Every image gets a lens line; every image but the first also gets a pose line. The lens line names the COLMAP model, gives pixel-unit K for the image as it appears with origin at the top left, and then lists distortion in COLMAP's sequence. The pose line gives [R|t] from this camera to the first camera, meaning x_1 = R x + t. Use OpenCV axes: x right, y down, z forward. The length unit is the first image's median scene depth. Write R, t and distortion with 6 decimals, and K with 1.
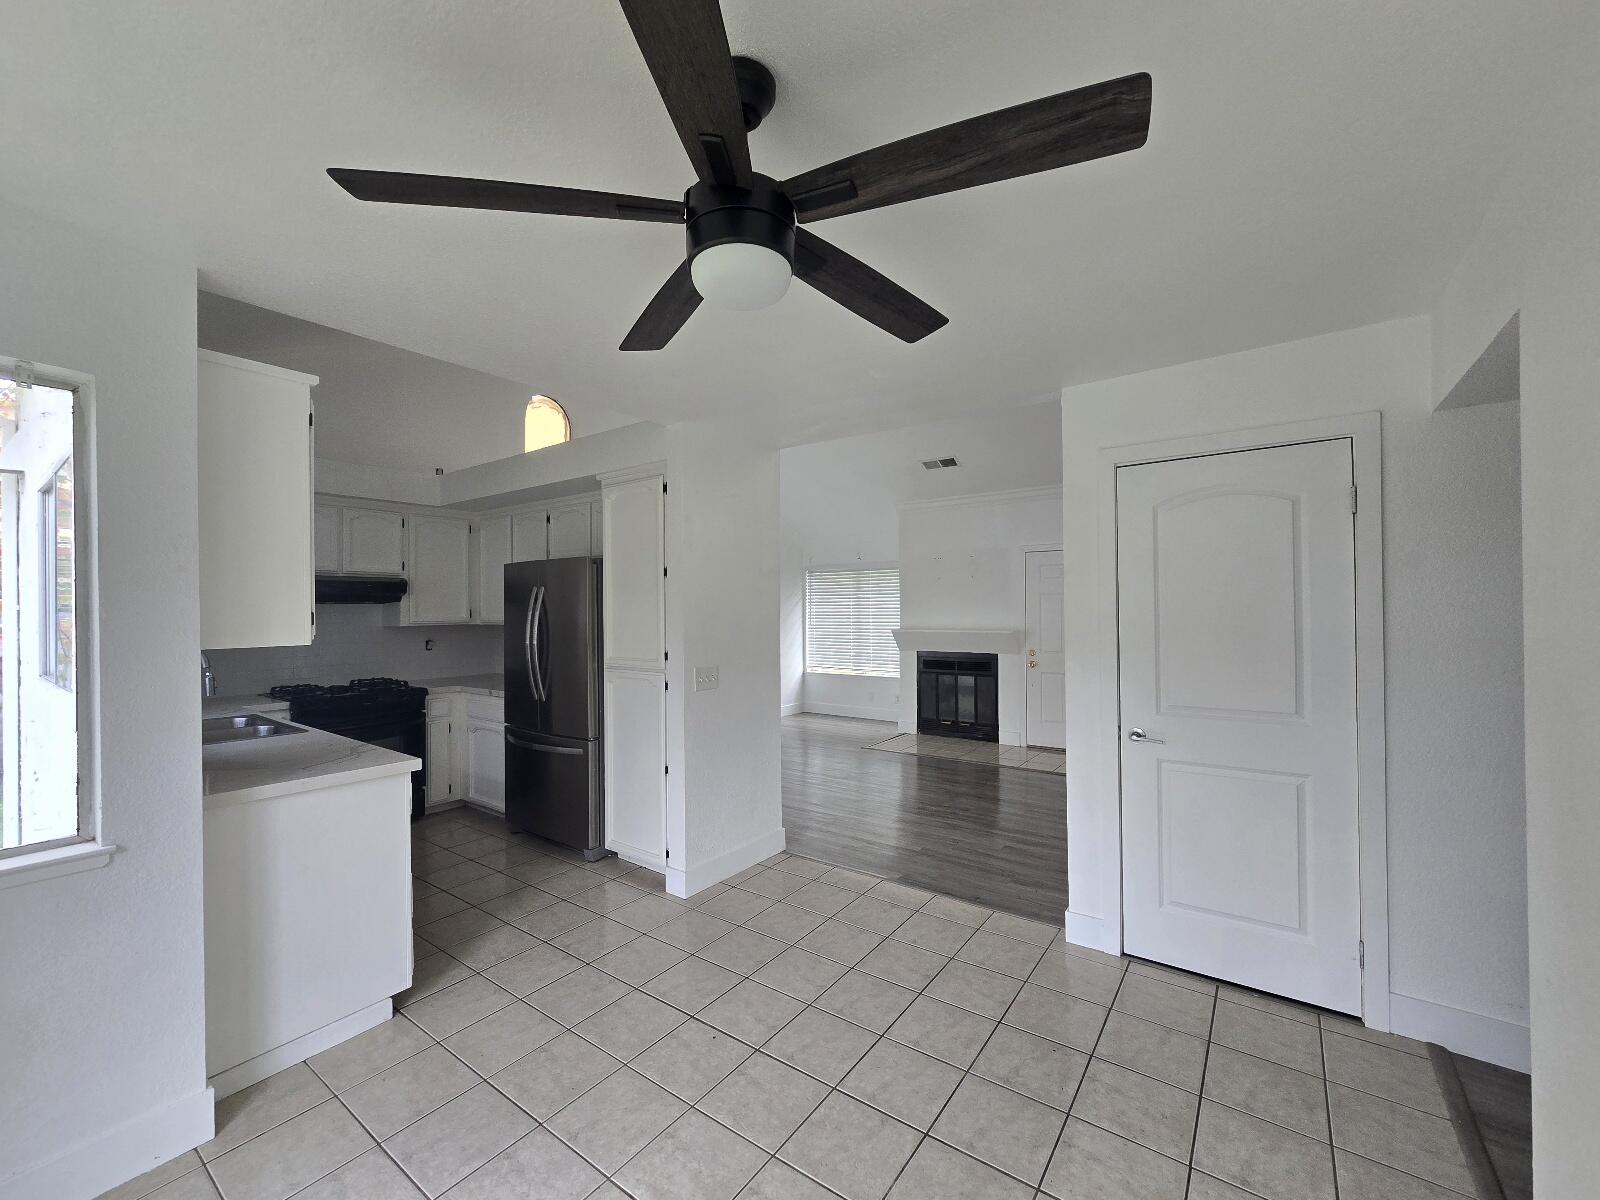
lens RADIAL K [[653.9, 0, 791.6], [0, 653.9, 604.9], [0, 0, 1]] dist [-0.002224, 0.001233]
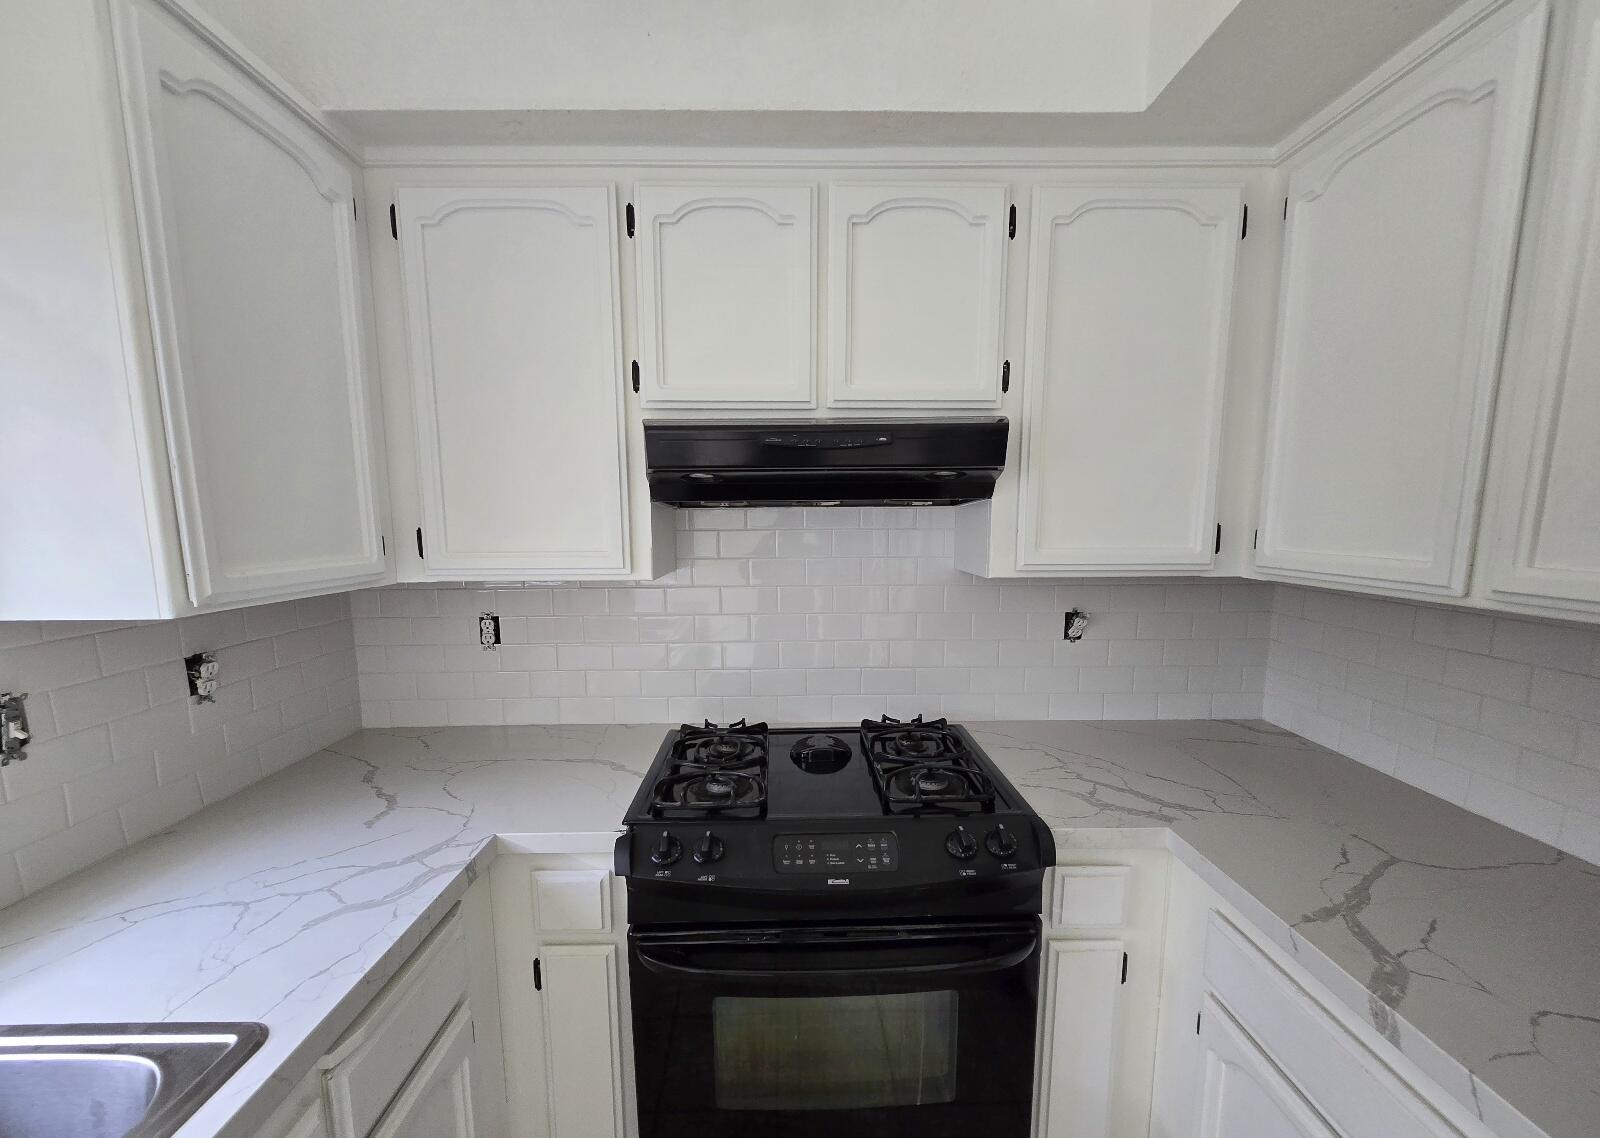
lens RADIAL K [[655.7, 0, 793.8], [0, 655.7, 606.8], [0, 0, 1]] dist [-0.001261, -0.000147]
pose [[0.607038, 0.113454, -0.786532, -0.423402], [0.000956, 0.989651, 0.143491, 0.001641], [0.794672, -0.087856, 0.600647, 0.766064]]
